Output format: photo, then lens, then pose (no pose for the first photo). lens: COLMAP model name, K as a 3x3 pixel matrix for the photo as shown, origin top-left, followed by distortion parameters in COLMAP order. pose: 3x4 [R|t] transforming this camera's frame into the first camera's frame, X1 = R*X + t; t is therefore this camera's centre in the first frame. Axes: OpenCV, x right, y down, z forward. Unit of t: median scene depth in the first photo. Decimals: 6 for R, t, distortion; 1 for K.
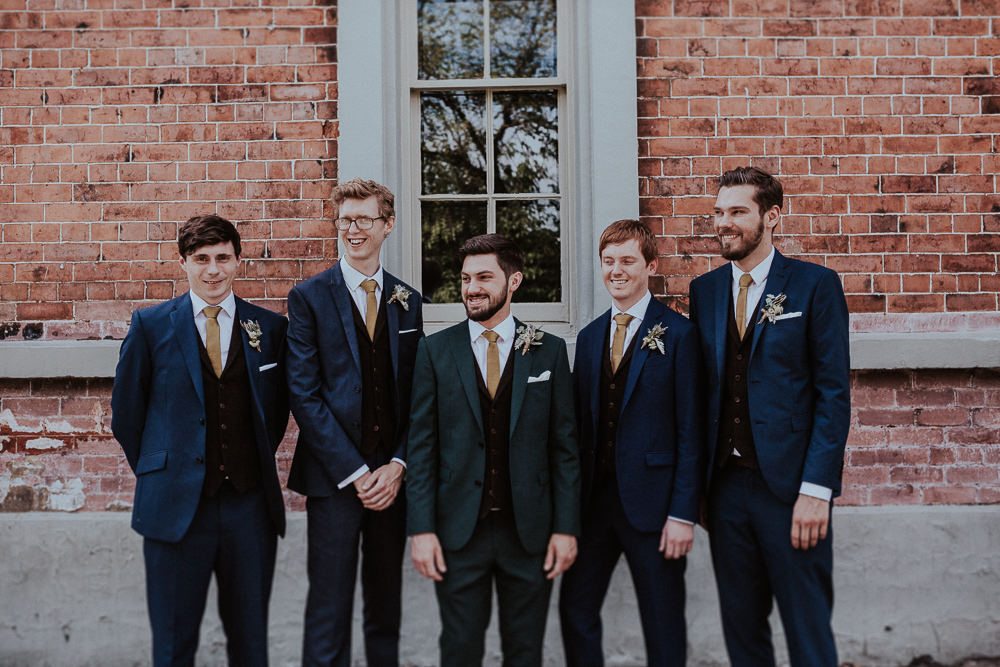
lens RADIAL K [[968.4, 0, 499.6], [0, 968.4, 319.5], [0, 0, 1]] dist [-0.065869, 0.082408]
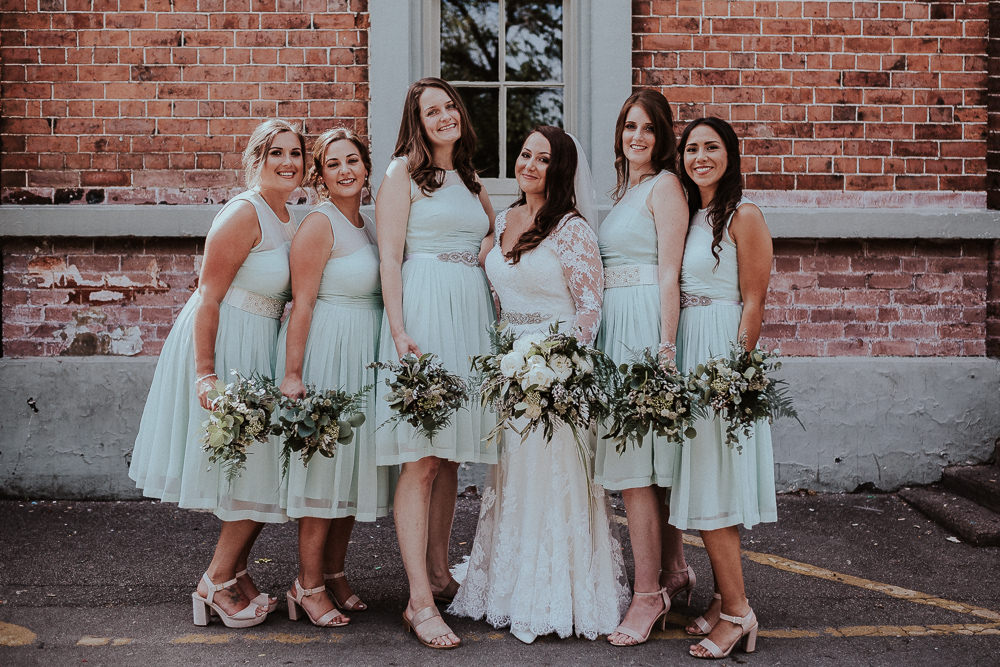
lens RADIAL K [[1147.5, 0, 535.8], [0, 1147.5, 316.7], [0, 0, 1]] dist [-0.069504, 0.080317]
pose [[0.999169, 0.010838, 0.039294, -0.020443], [-0.012804, 0.998660, 0.050135, 0.080183], [-0.038698, -0.050597, 0.997969, -0.363629]]
